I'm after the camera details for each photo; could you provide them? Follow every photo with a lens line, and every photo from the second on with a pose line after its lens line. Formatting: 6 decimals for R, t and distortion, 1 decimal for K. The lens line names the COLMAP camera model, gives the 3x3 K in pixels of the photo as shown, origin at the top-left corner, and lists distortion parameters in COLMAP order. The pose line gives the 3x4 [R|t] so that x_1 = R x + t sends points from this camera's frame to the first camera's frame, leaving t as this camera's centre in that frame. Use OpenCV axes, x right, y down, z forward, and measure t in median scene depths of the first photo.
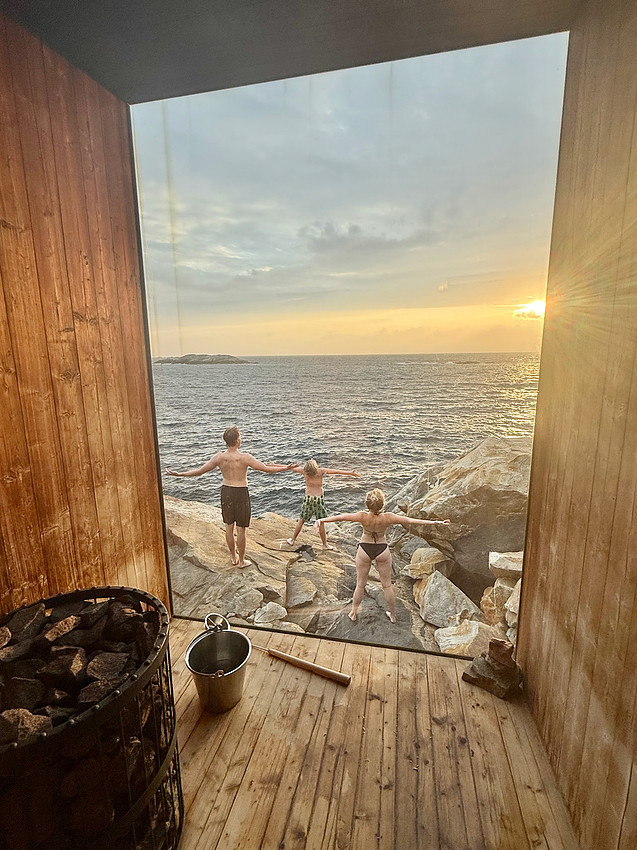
lens RADIAL K [[393.9, 0, 319.9], [0, 393.9, 425.6], [0, 0, 1]] dist [-0.002951, -0.000394]
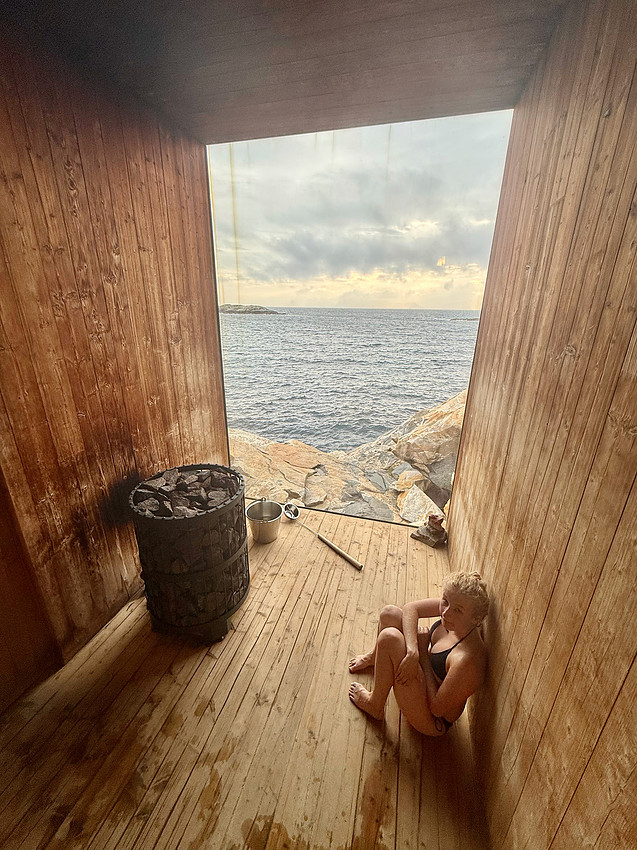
lens RADIAL K [[340.3, 0, 319.9], [0, 340.3, 426.1], [0, 0, 1]] dist [0.002057, 0.000075]
pose [[0.997929, 0.045476, -0.045487, 0.029596], [-0.037663, 0.986413, 0.159907, -0.024733], [0.052141, -0.157863, 0.986083, -0.364688]]
